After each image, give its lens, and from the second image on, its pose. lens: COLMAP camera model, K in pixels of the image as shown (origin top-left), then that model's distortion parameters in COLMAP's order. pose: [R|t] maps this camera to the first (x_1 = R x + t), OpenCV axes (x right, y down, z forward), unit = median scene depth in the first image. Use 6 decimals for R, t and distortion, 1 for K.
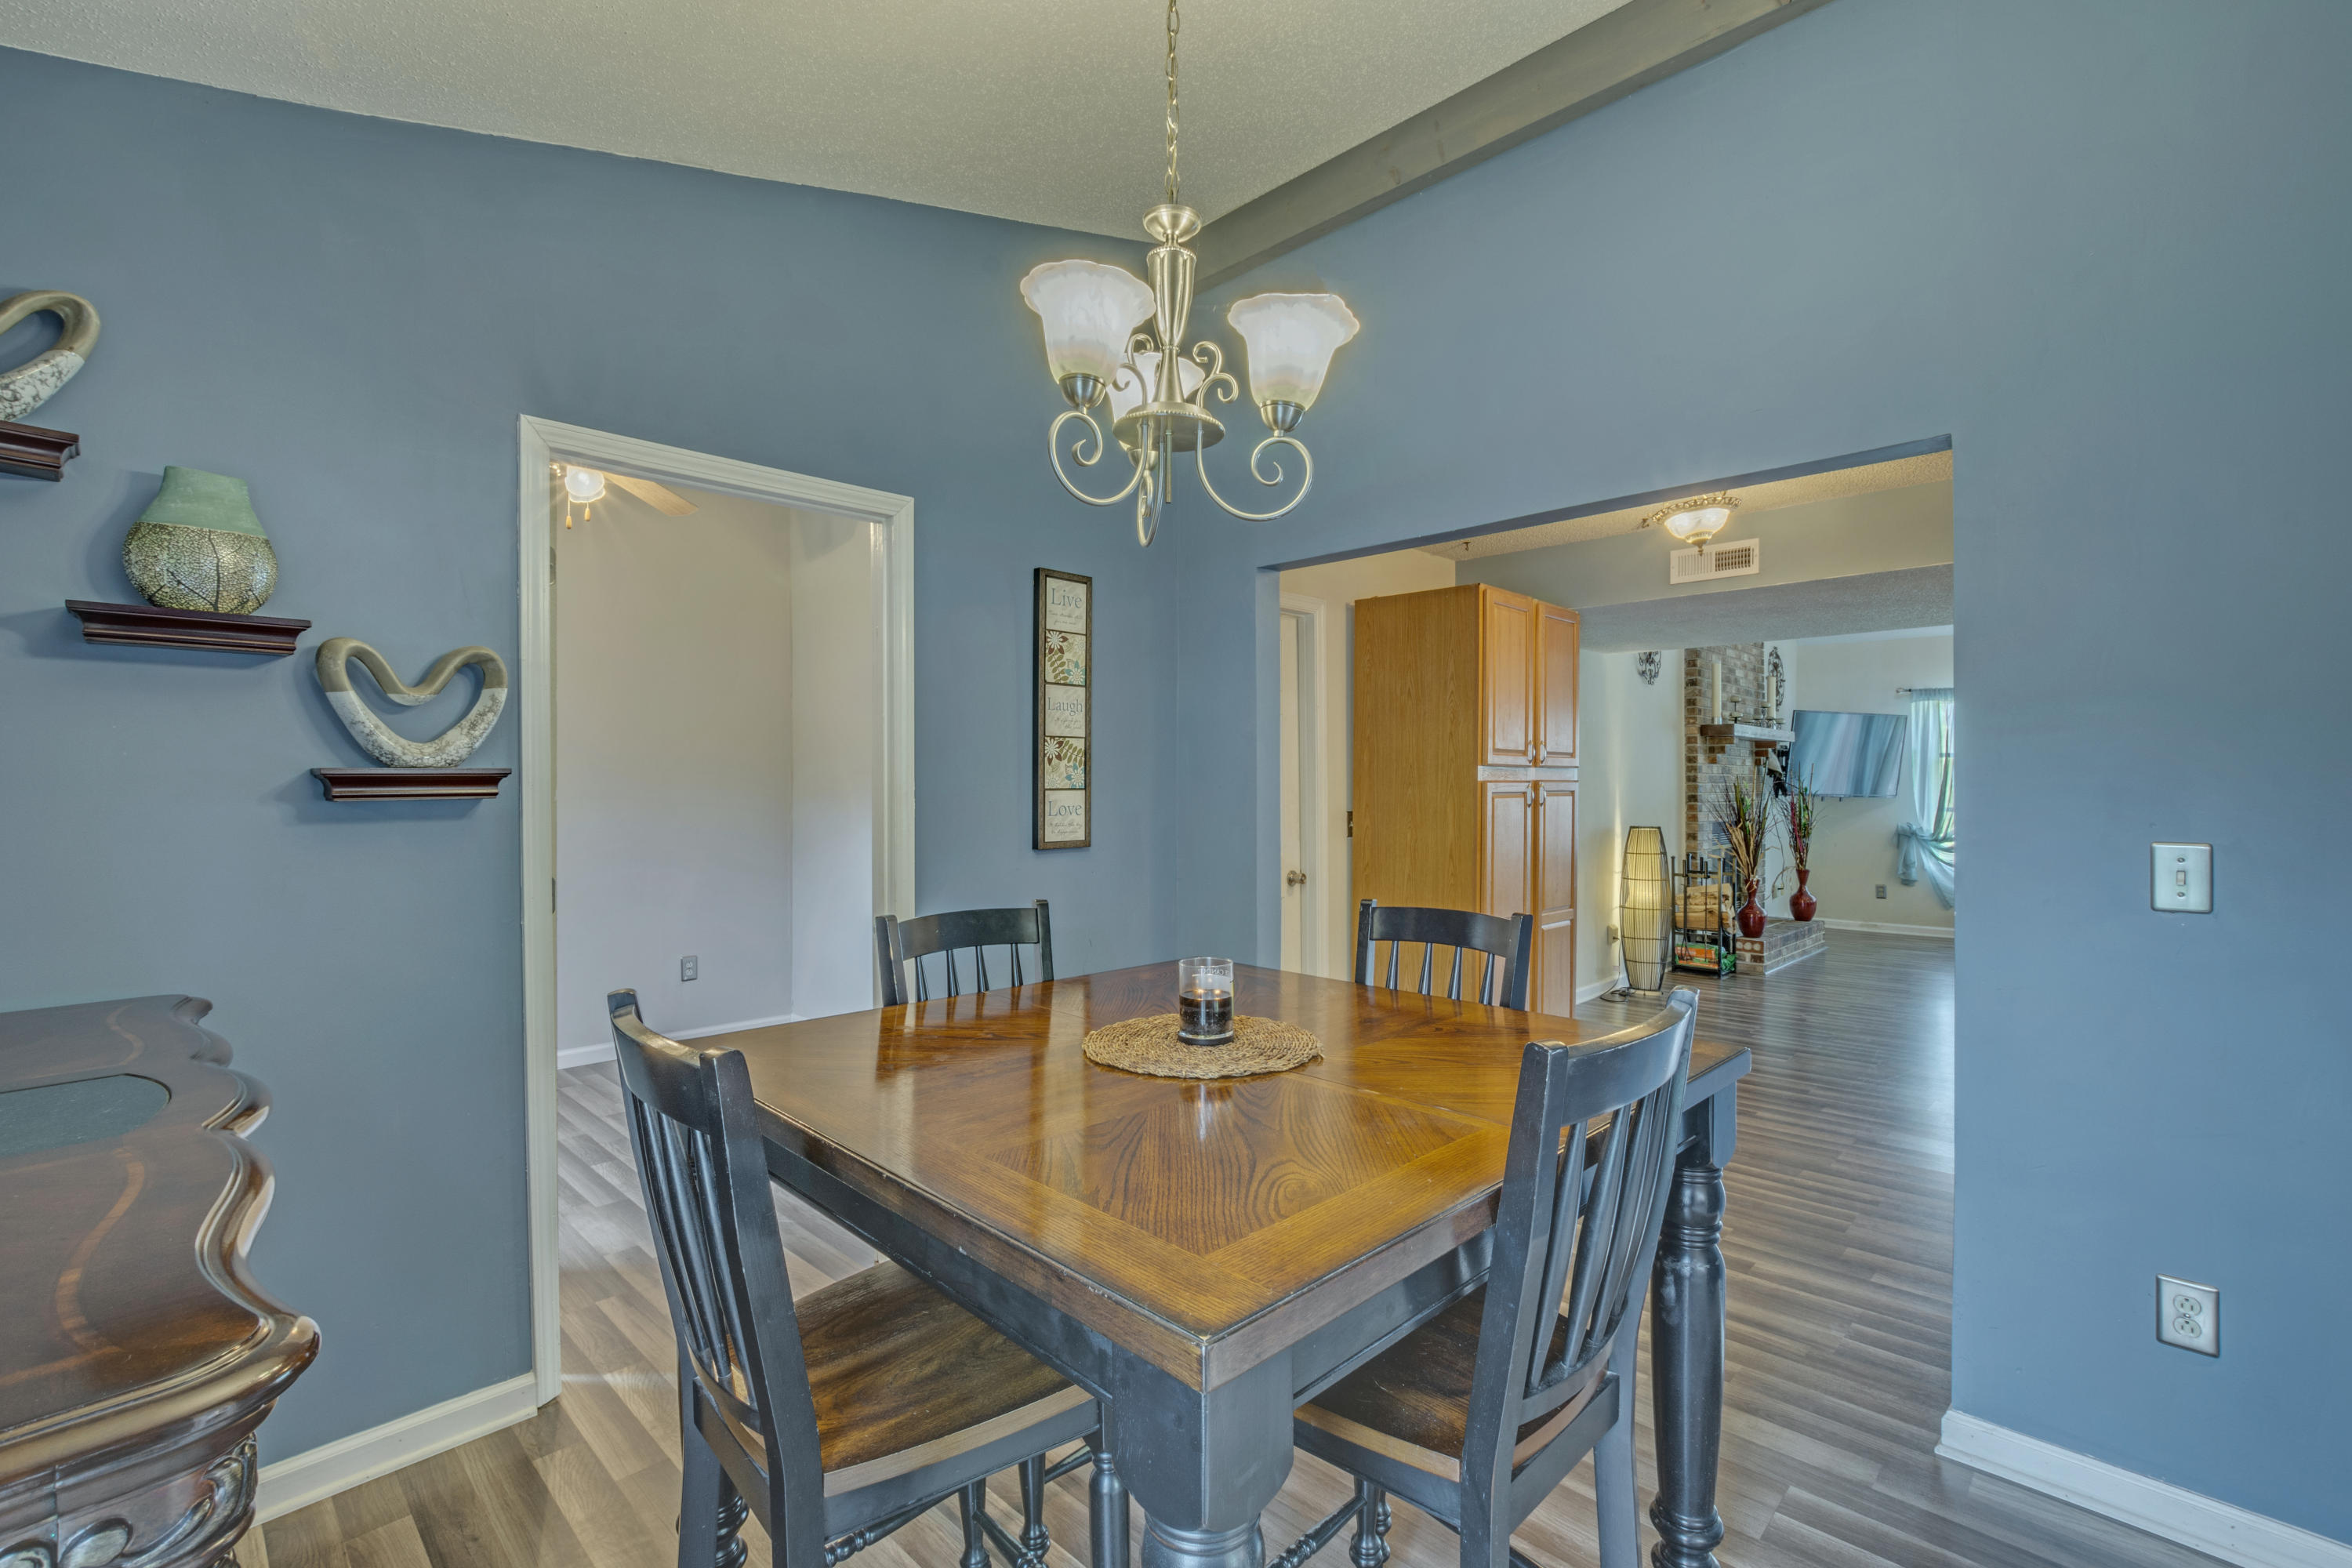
lens RADIAL K [[1049.1, 0, 1173.2], [0, 1049.1, 777.9], [0, 0, 1]] dist [-0.029193, -0.000081]
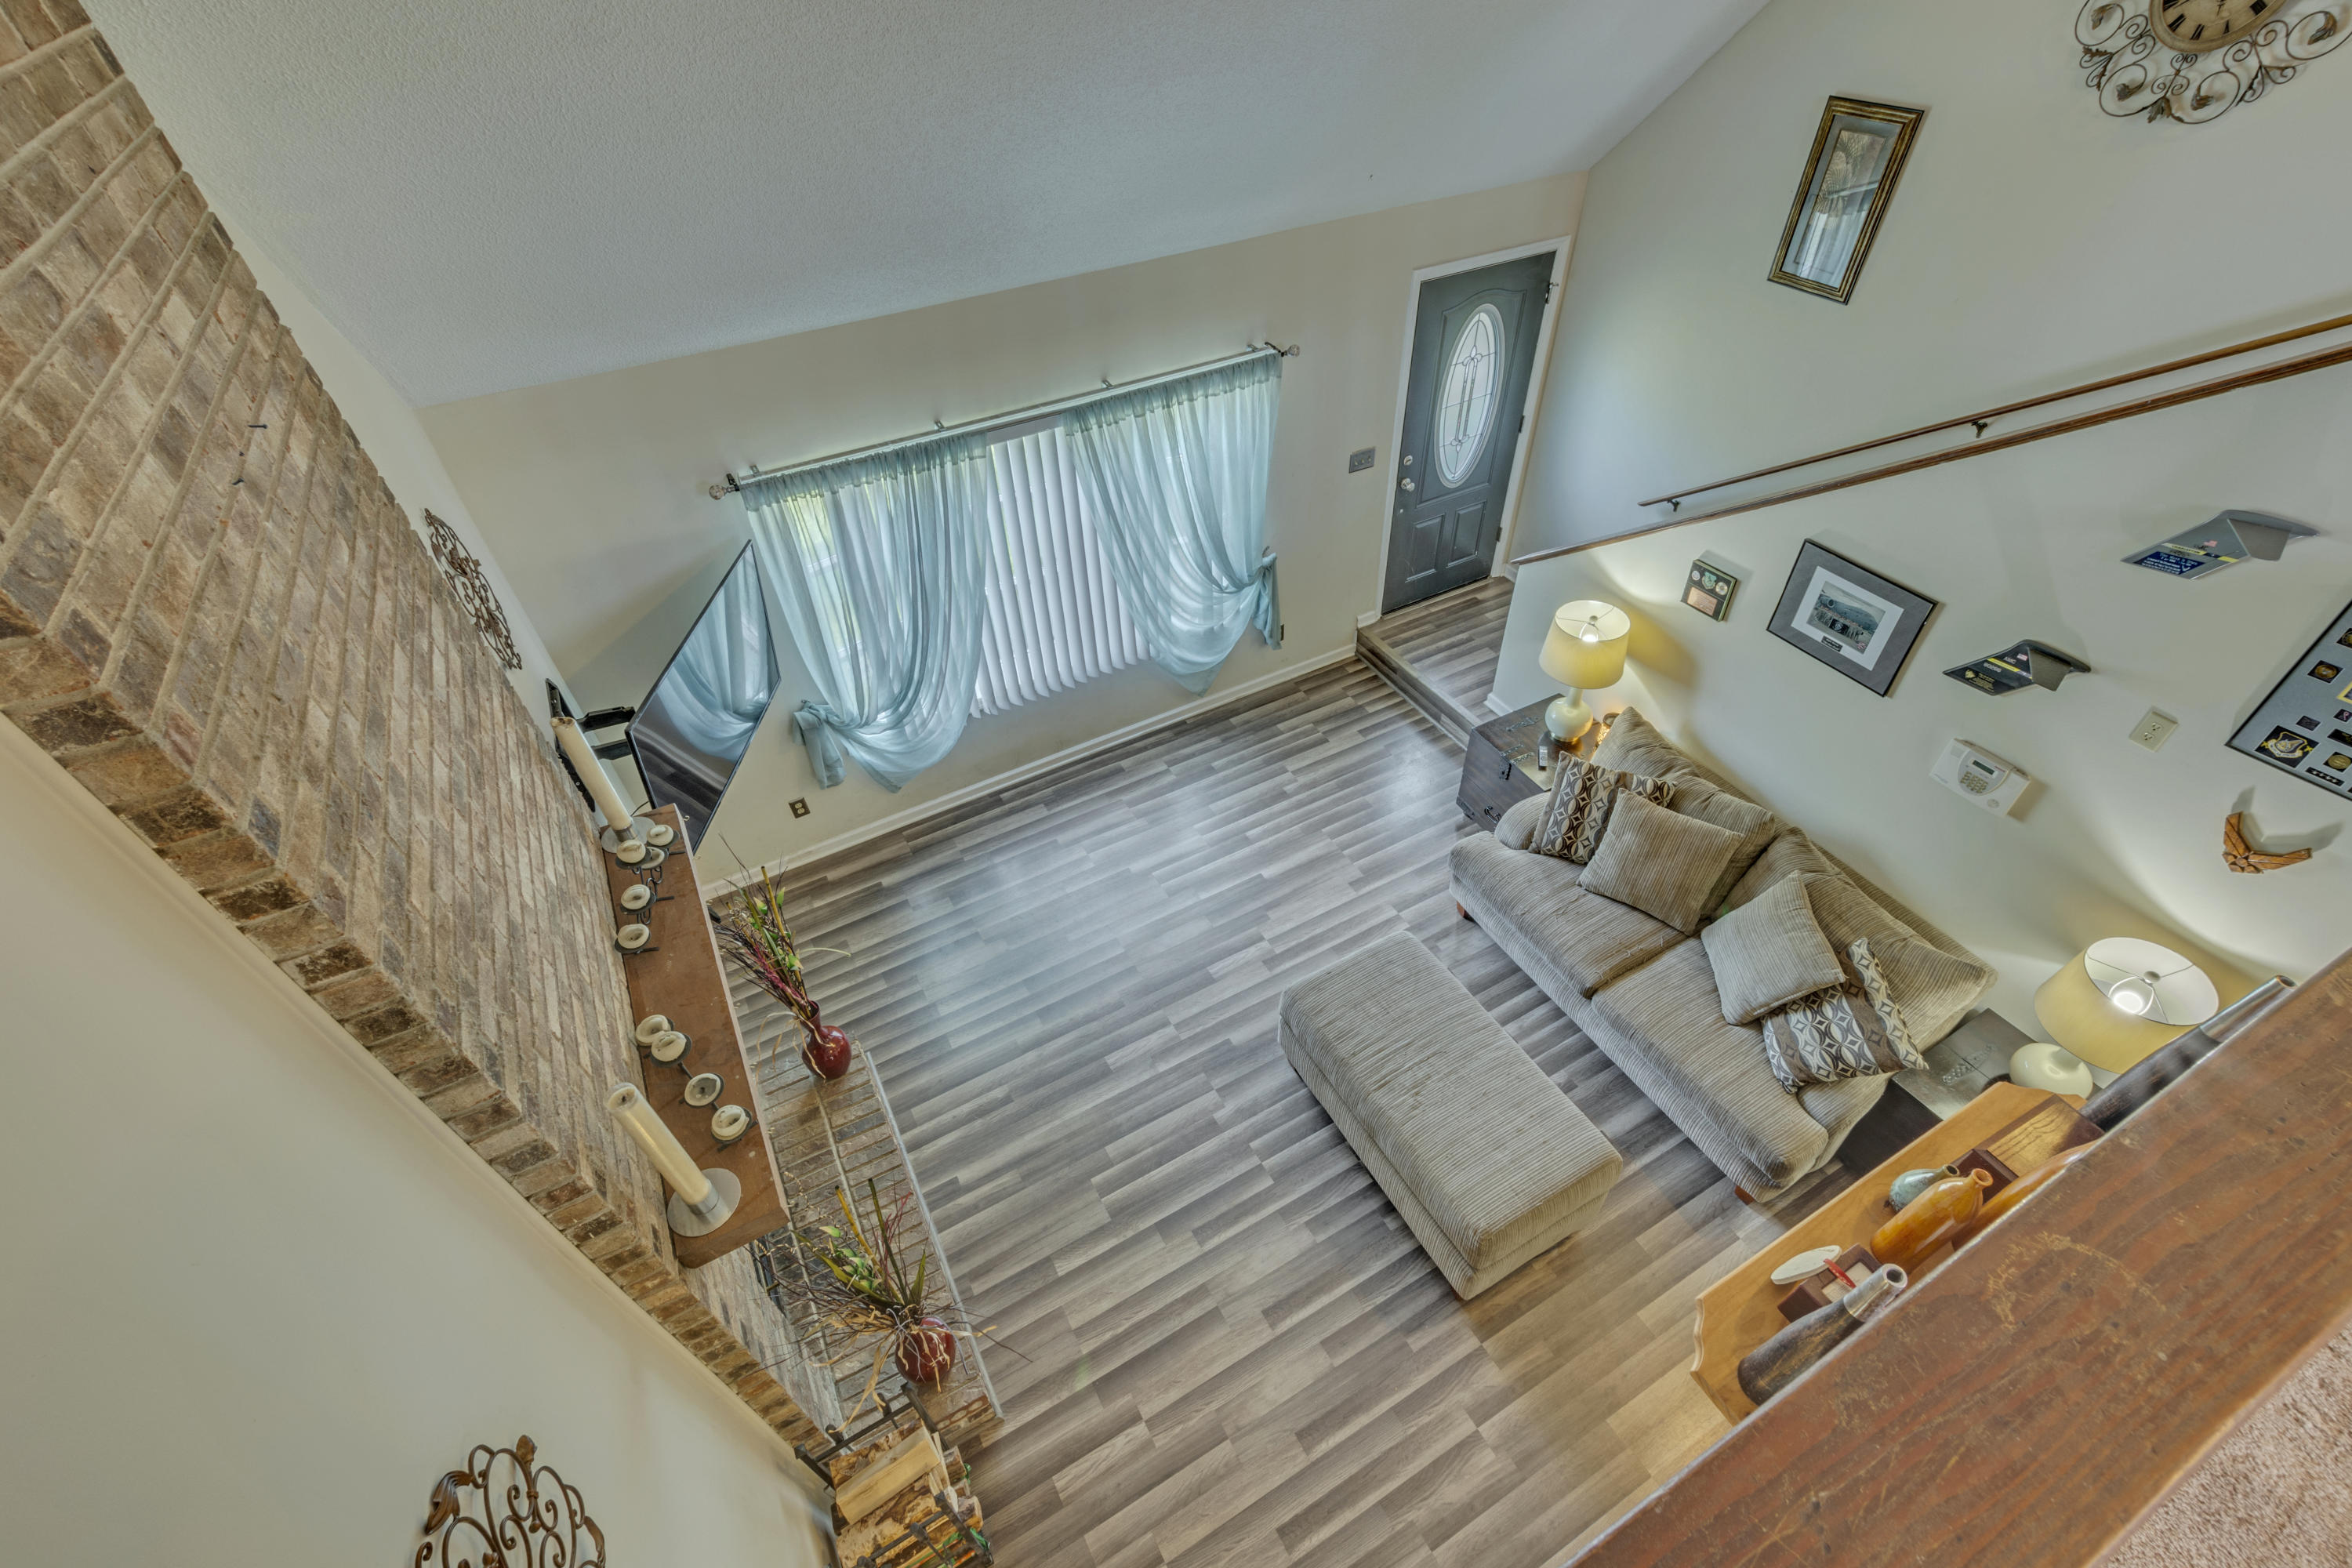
lens RADIAL K [[1019.6, 0, 1171.9], [0, 1019.6, 790.8], [0, 0, 1]] dist [-0.000535, 0.000041]
pose [[0.280700, -0.671505, 0.685776, 0.370452], [0.035369, 0.721253, 0.691768, -0.297781], [-0.959144, -0.169924, 0.226206, 0.696544]]
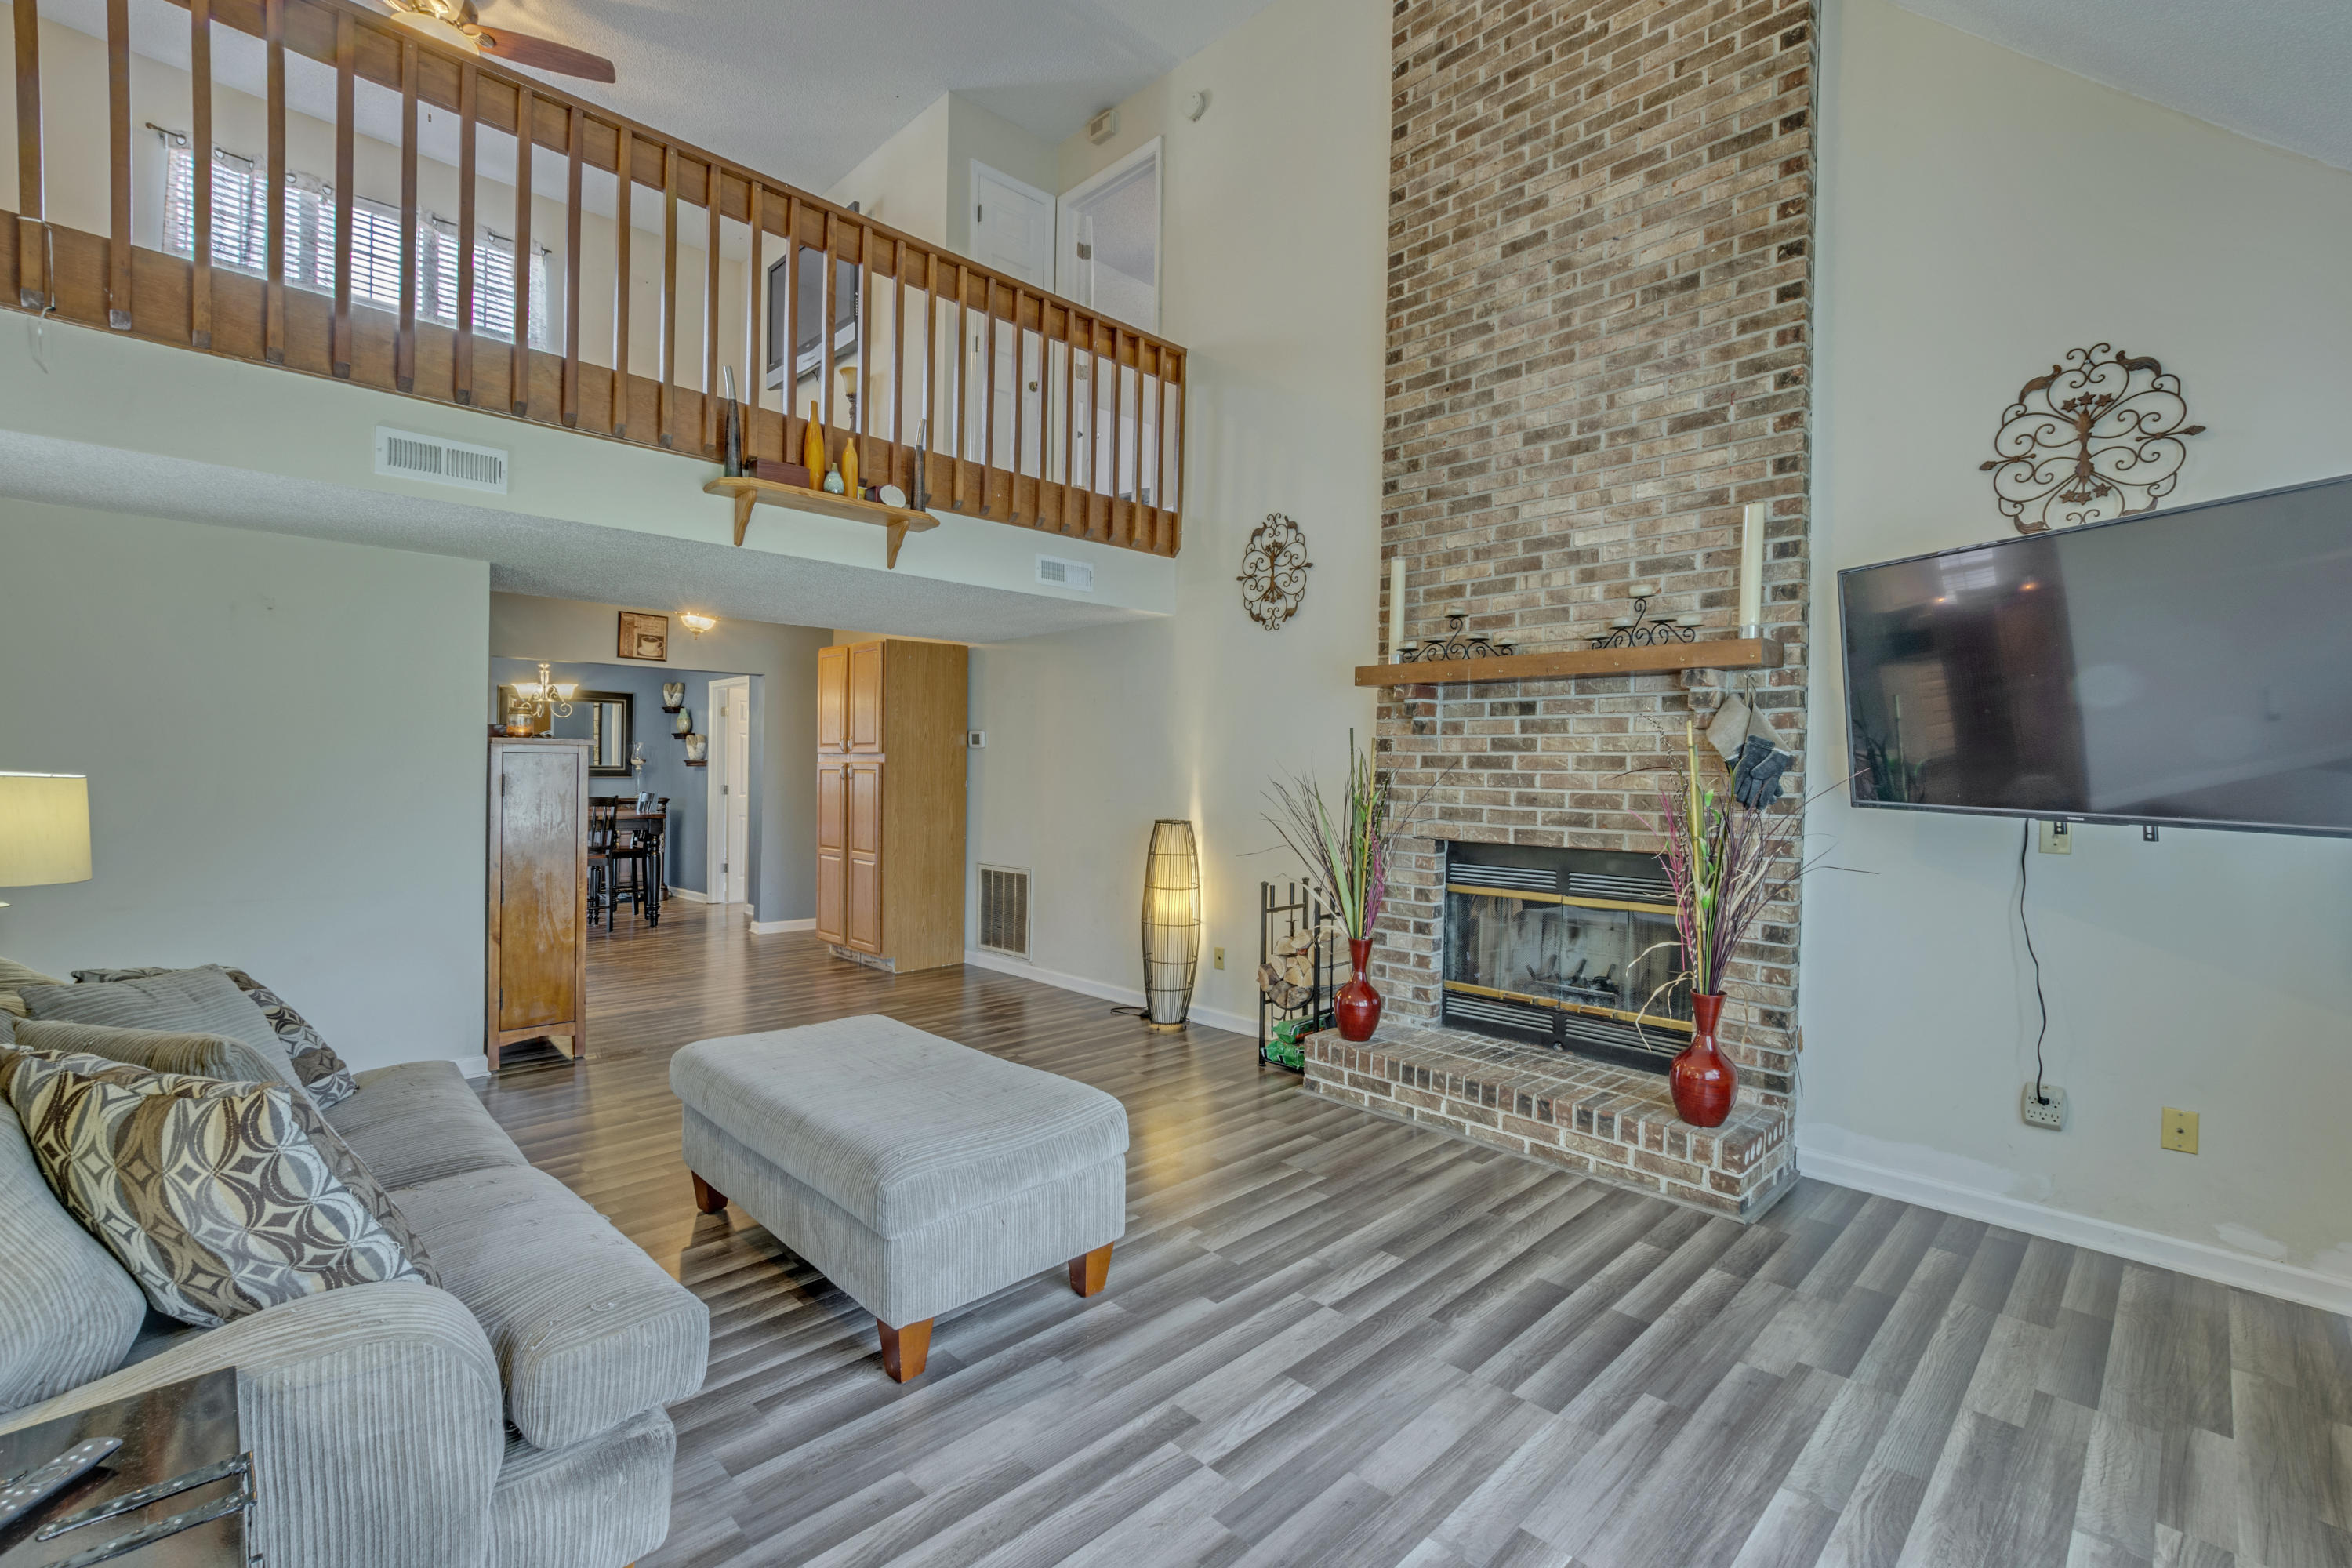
lens RADIAL K [[1022.0, 0, 1171.6], [0, 1022.0, 766.0], [0, 0, 1]] dist [0.000194, 0.000150]
pose [[-0.005616, -0.008545, -0.999948, 0.934356], [-0.009878, 0.999915, -0.008490, 0.008303], [0.999935, 0.009830, -0.005700, 0.752631]]
